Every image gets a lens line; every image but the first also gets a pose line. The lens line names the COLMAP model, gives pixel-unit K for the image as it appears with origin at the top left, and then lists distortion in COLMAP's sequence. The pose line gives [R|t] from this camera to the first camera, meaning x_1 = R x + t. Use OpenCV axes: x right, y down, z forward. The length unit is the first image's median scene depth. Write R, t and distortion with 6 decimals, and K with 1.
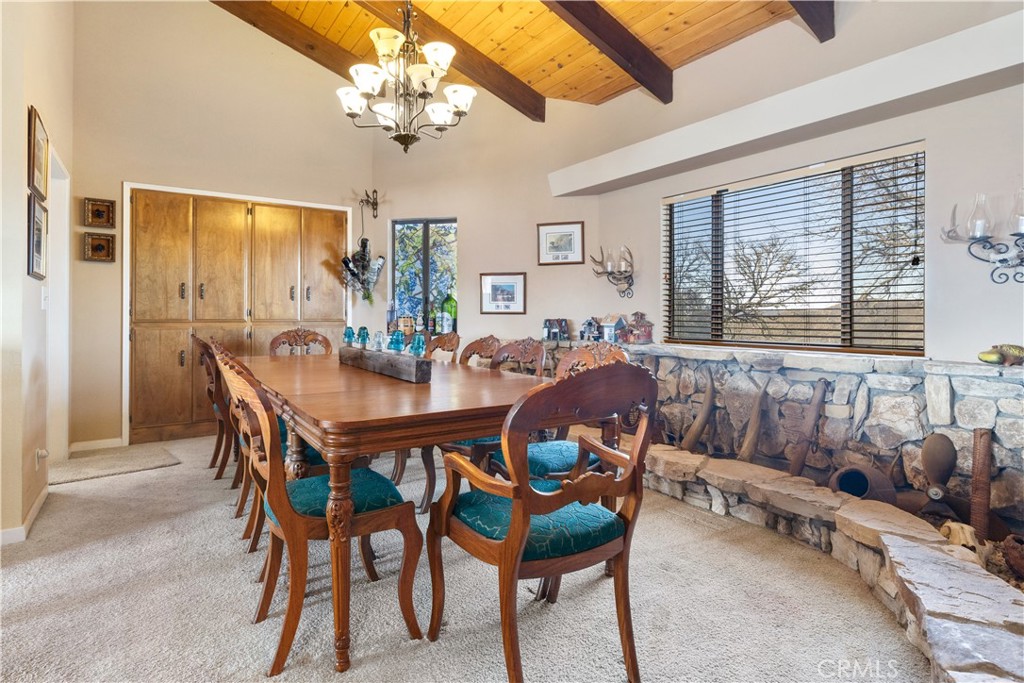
lens RADIAL K [[539.6, 0, 508.8], [0, 539.6, 313.7], [0, 0, 1]] dist [0.004698, -0.000481]
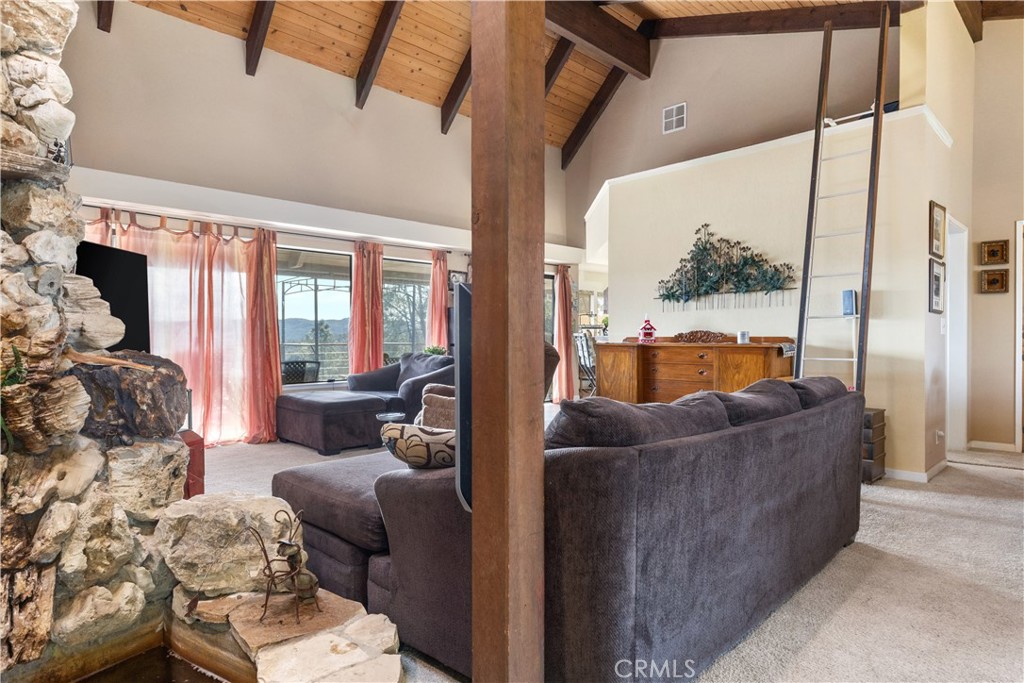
lens RADIAL K [[576.2, 0, 502.1], [0, 576.2, 339.7], [0, 0, 1]] dist [0.009081, 0.003475]
pose [[0.170327, 0.001237, -0.985387, 0.310374], [0.005872, 0.999980, 0.002271, -0.002974], [0.985370, -0.006173, 0.170316, -0.278486]]
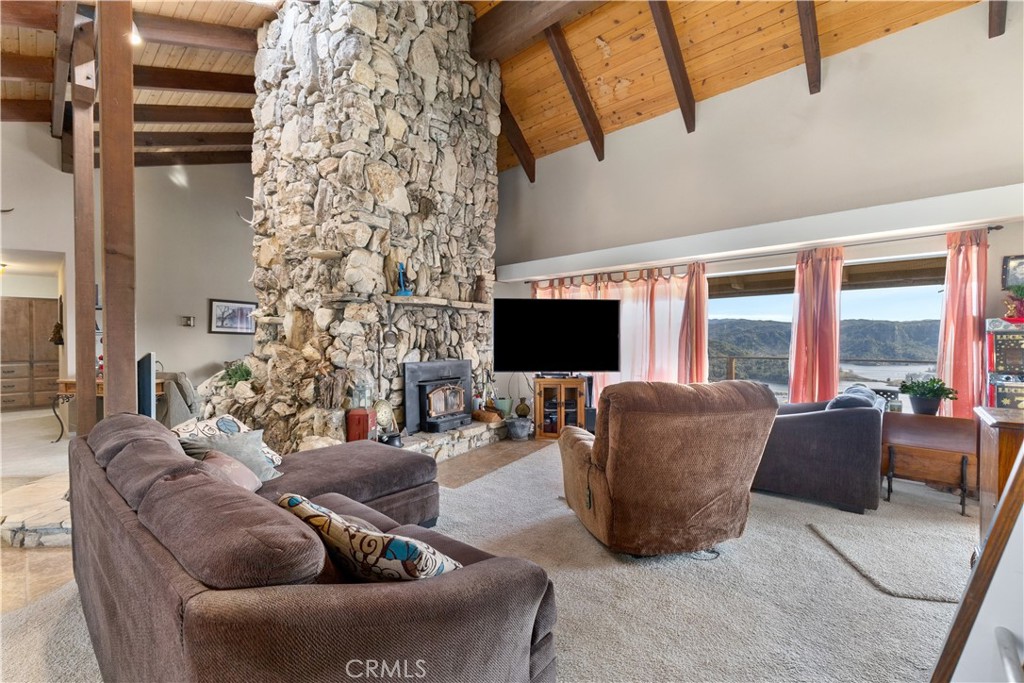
lens RADIAL K [[477.9, 0, 510.2], [0, 477.9, 348.8], [0, 0, 1]] dist [0.006563, -0.000227]
pose [[-0.979103, -0.005247, -0.203298, -0.561131], [-0.007389, 0.999925, 0.009774, -0.053392], [0.203232, 0.011072, -0.979068, 0.769882]]
